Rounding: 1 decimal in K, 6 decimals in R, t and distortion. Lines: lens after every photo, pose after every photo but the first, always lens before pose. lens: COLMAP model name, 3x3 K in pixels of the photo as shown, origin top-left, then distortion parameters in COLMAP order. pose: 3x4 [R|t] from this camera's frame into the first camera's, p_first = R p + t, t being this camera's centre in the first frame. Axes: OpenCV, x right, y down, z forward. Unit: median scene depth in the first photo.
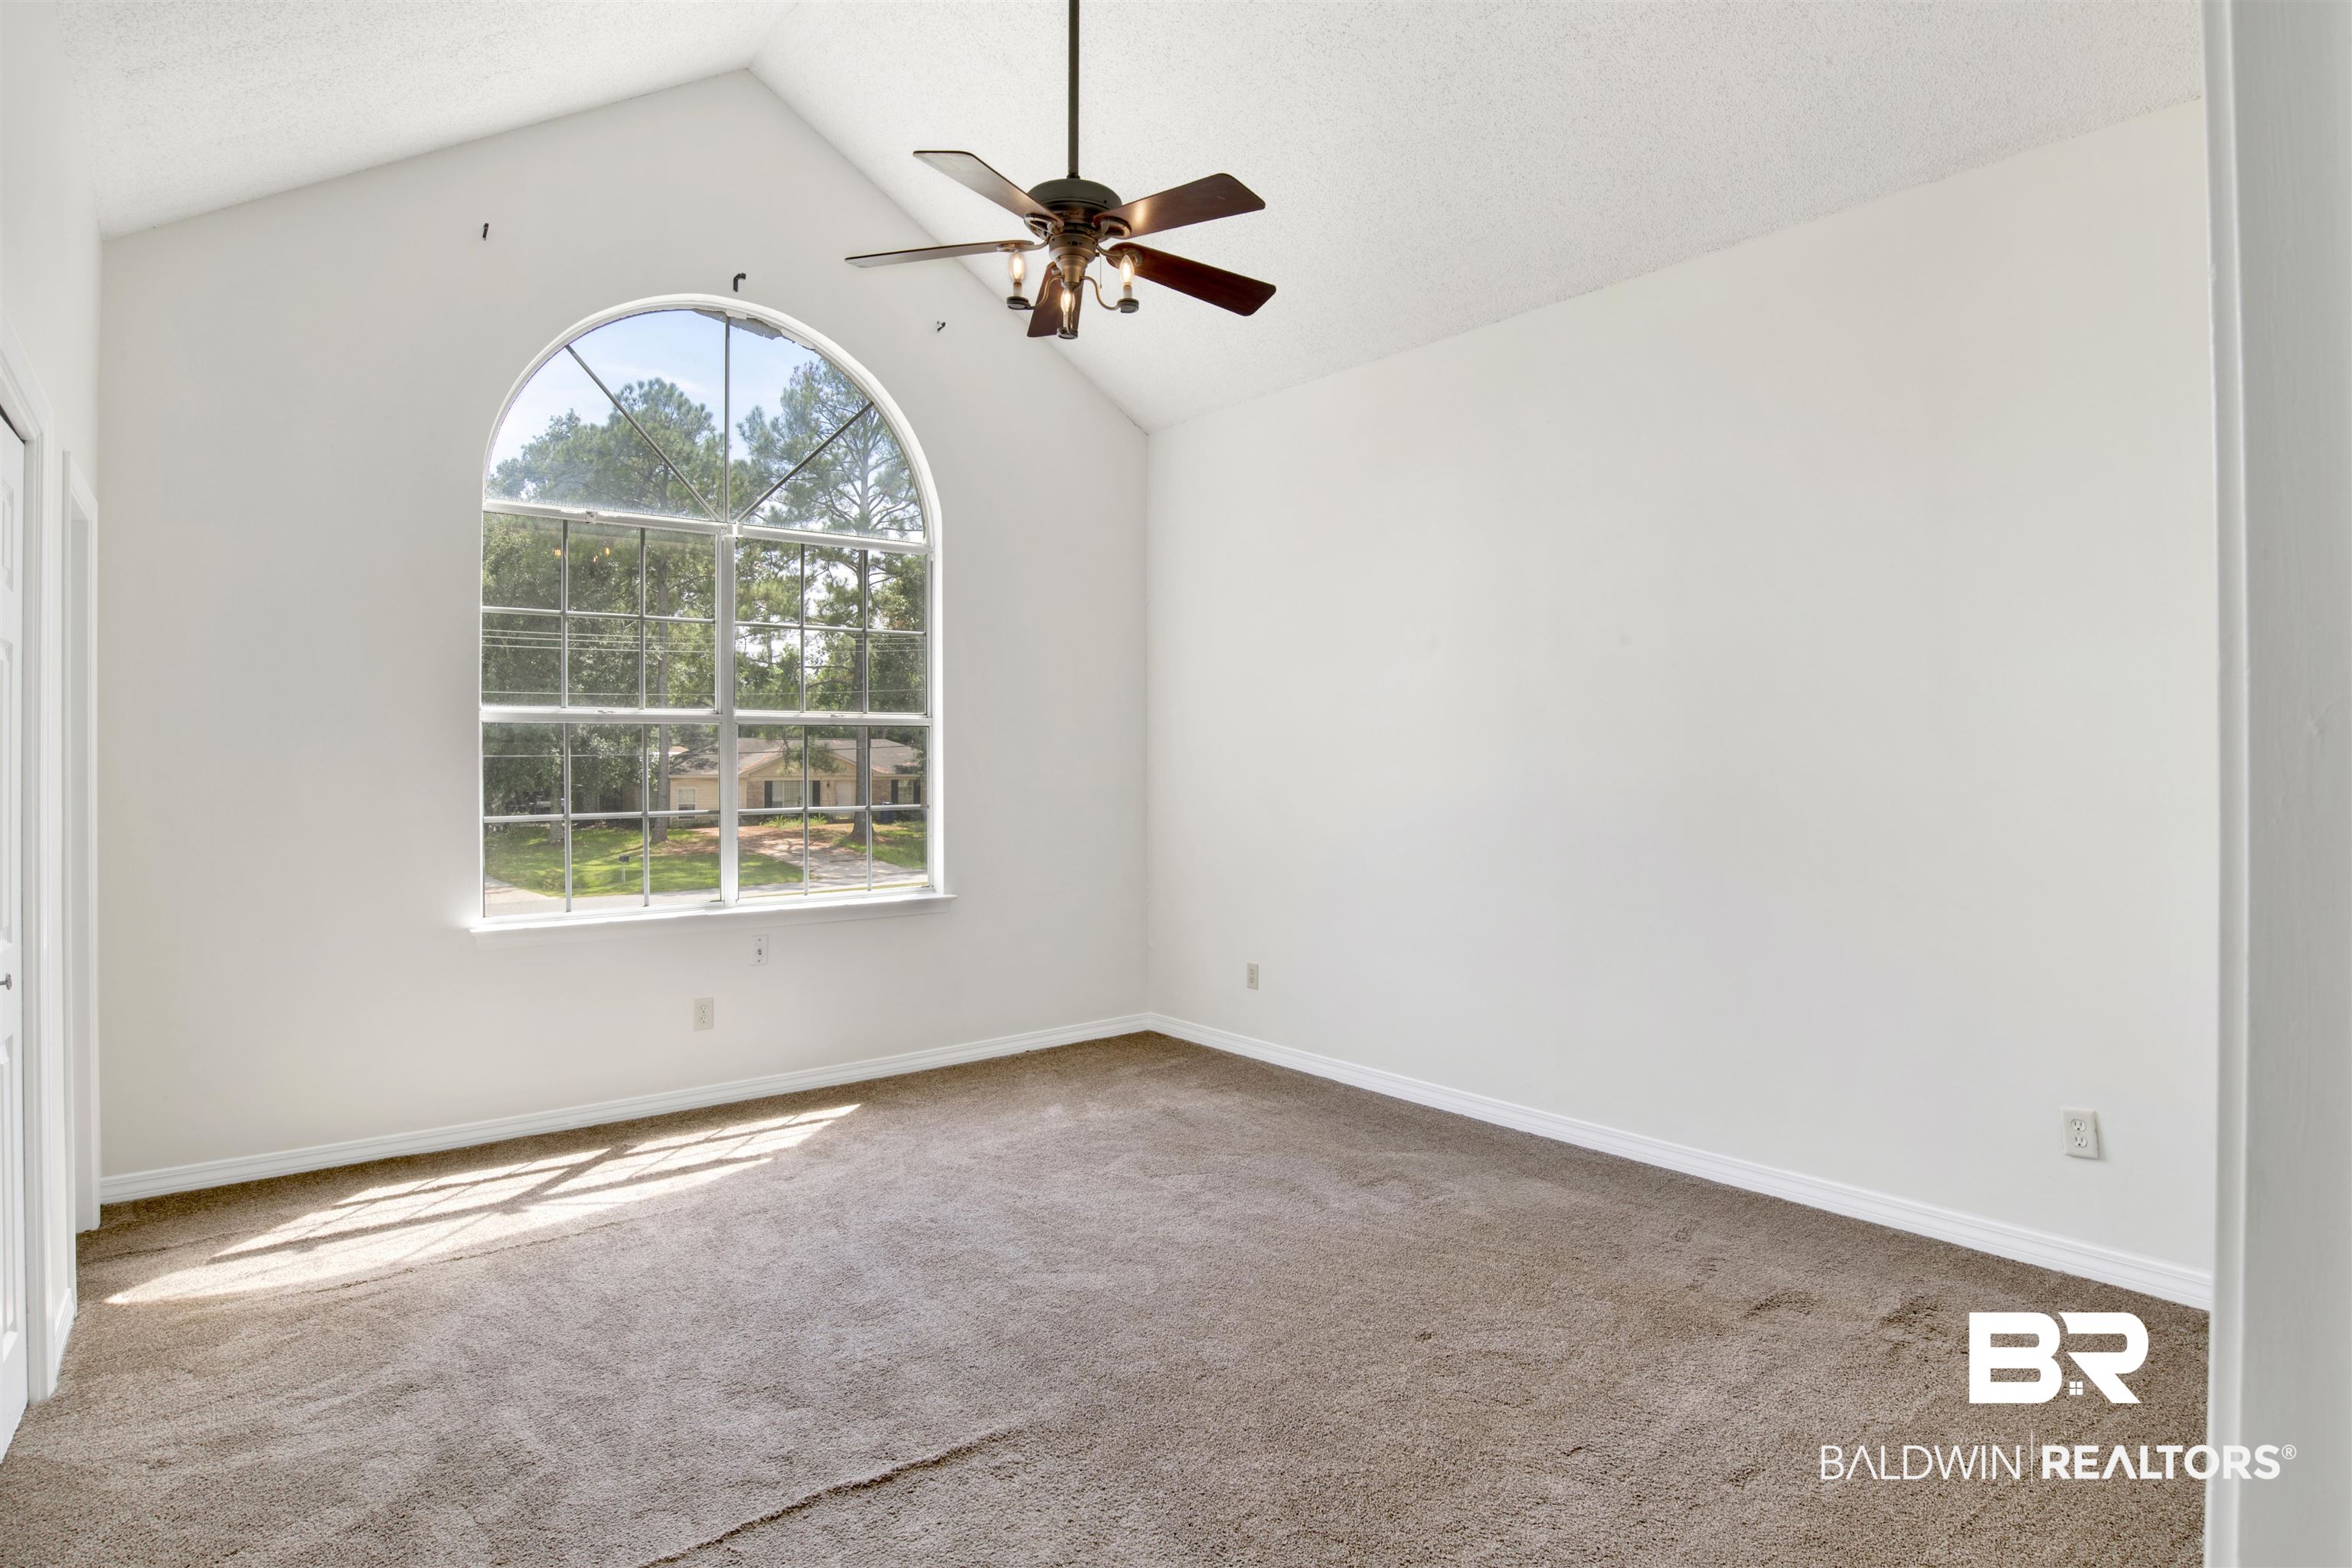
lens RADIAL K [[1251.7, 0, 1190.8], [0, 1251.7, 775.7], [0, 0, 1]] dist [-0.079532, 0.030041]
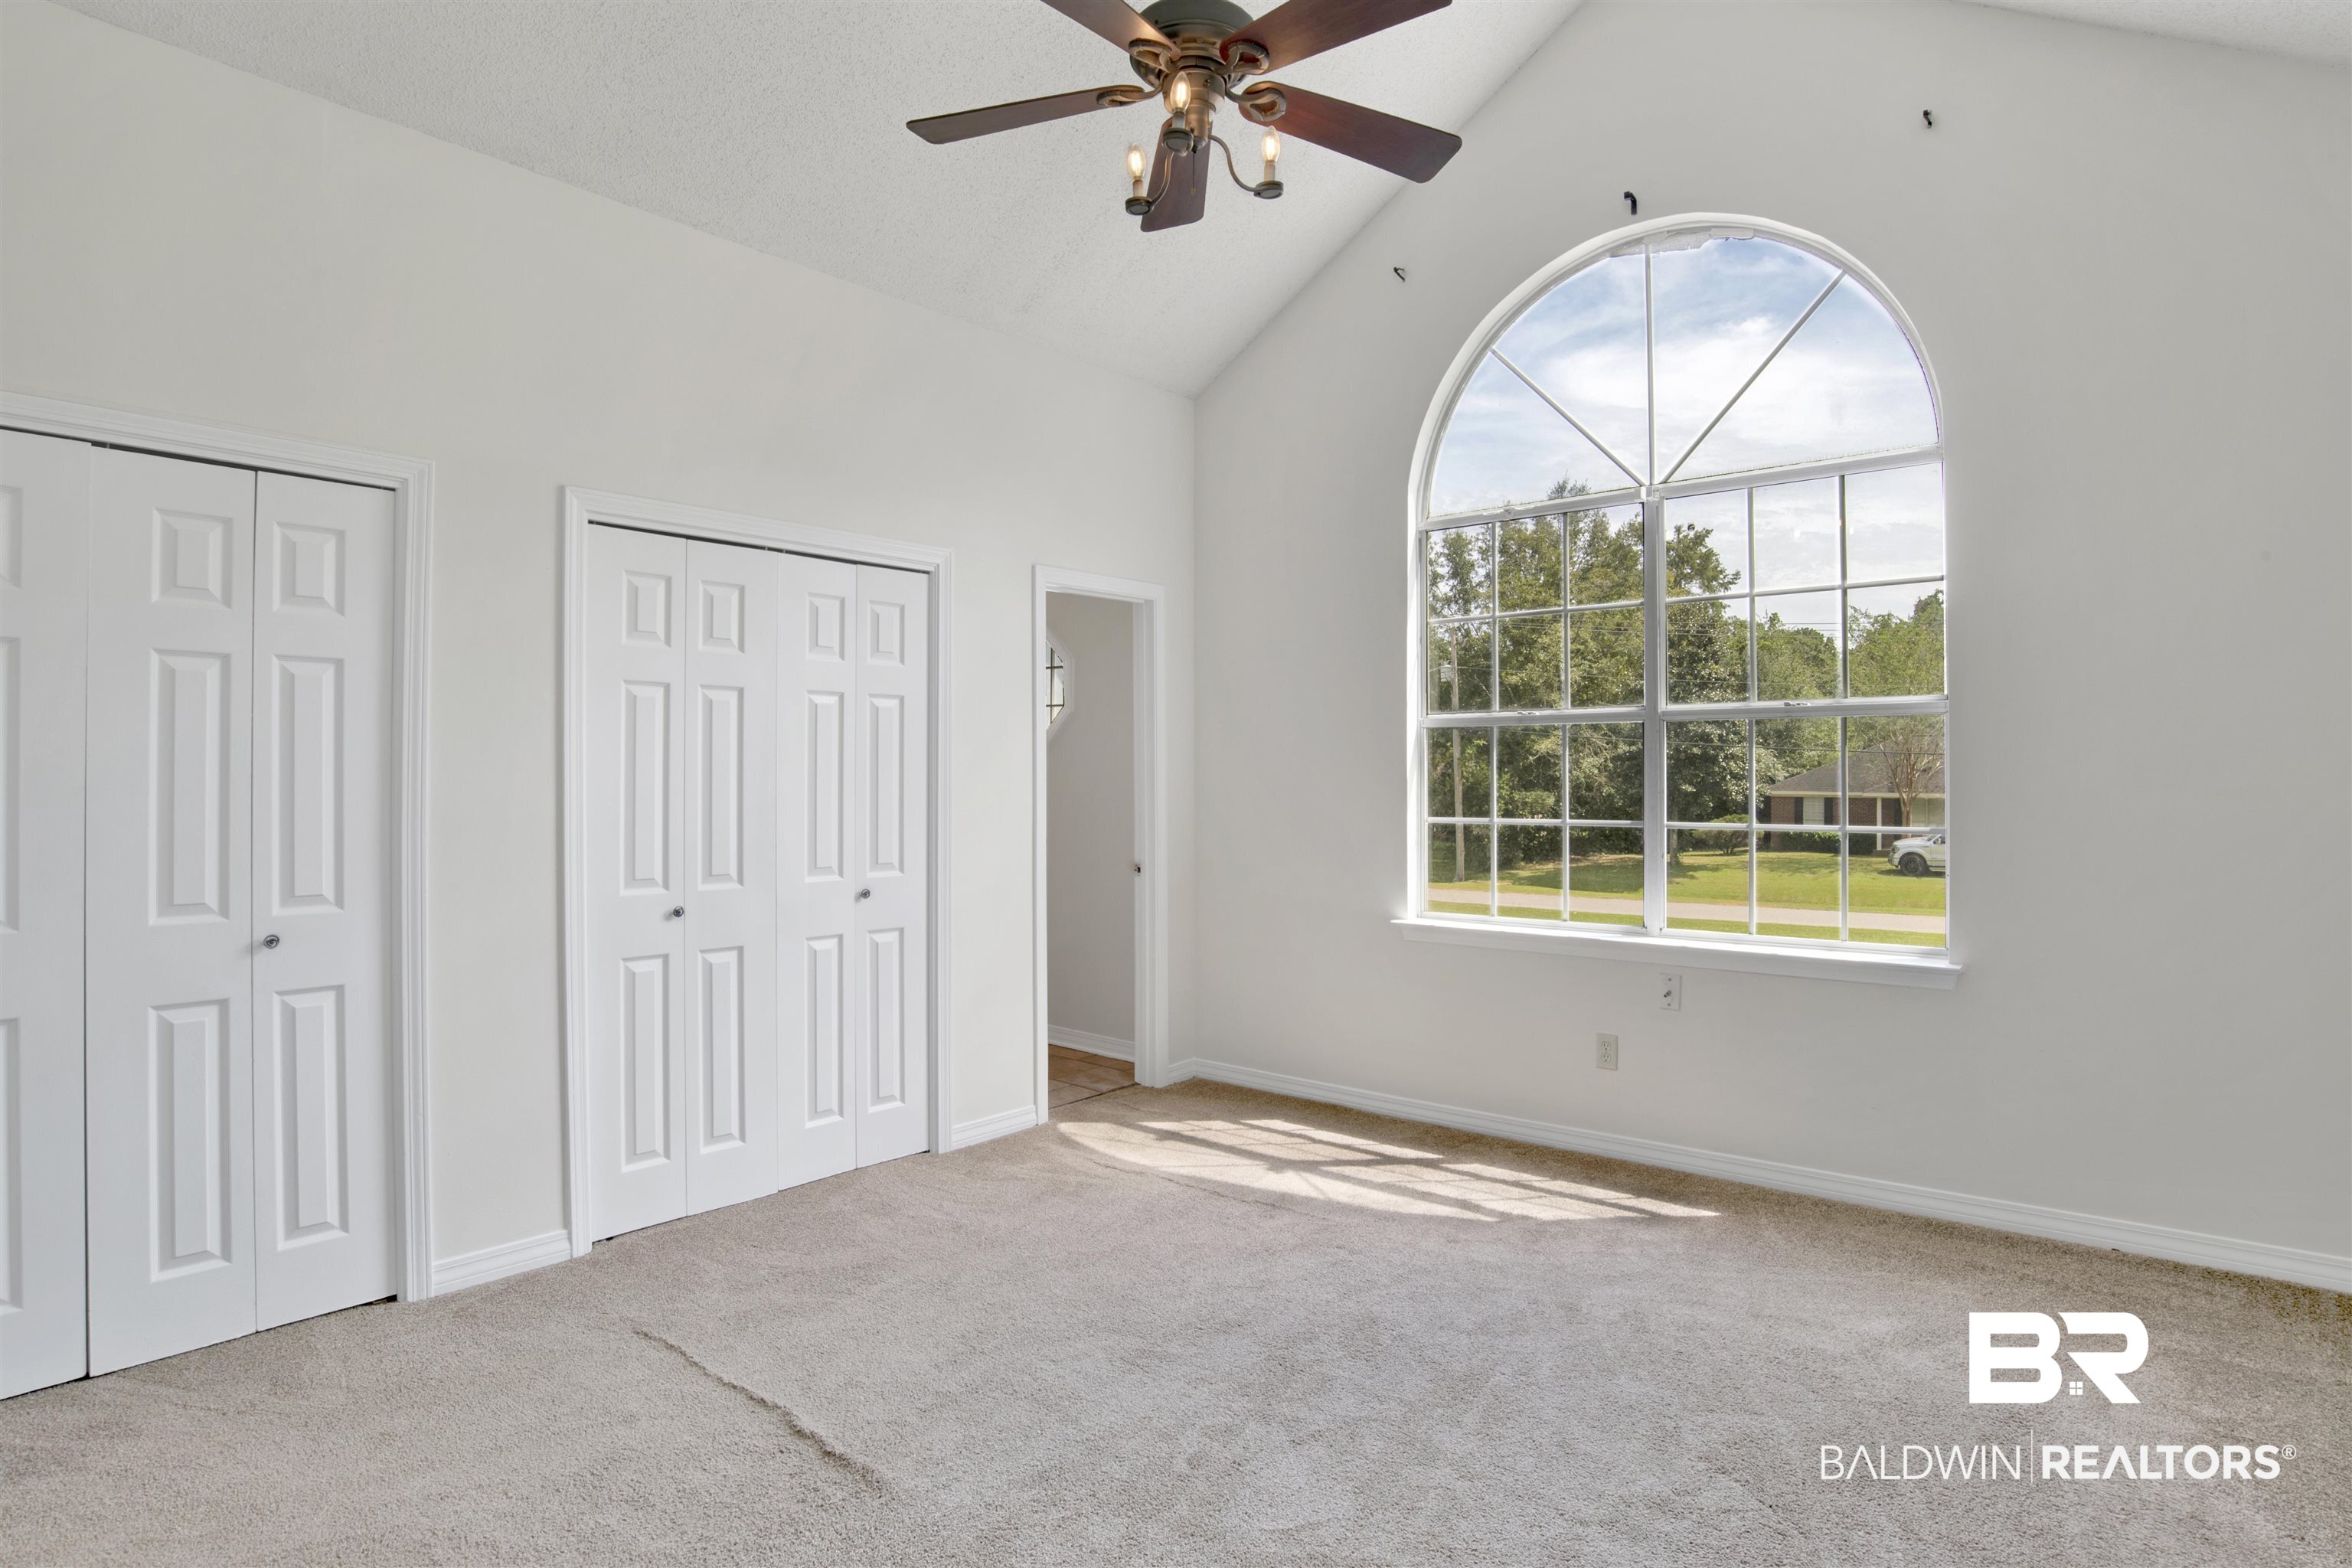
lens RADIAL K [[1251.7, 0, 1190.8], [0, 1251.7, 775.7], [0, 0, 1]] dist [-0.079532, 0.030041]
pose [[0.194564, 0.008244, -0.980855, 0.510445], [-0.014028, 0.999886, 0.005621, -0.005511], [0.980790, 0.012666, 0.194657, 0.666251]]
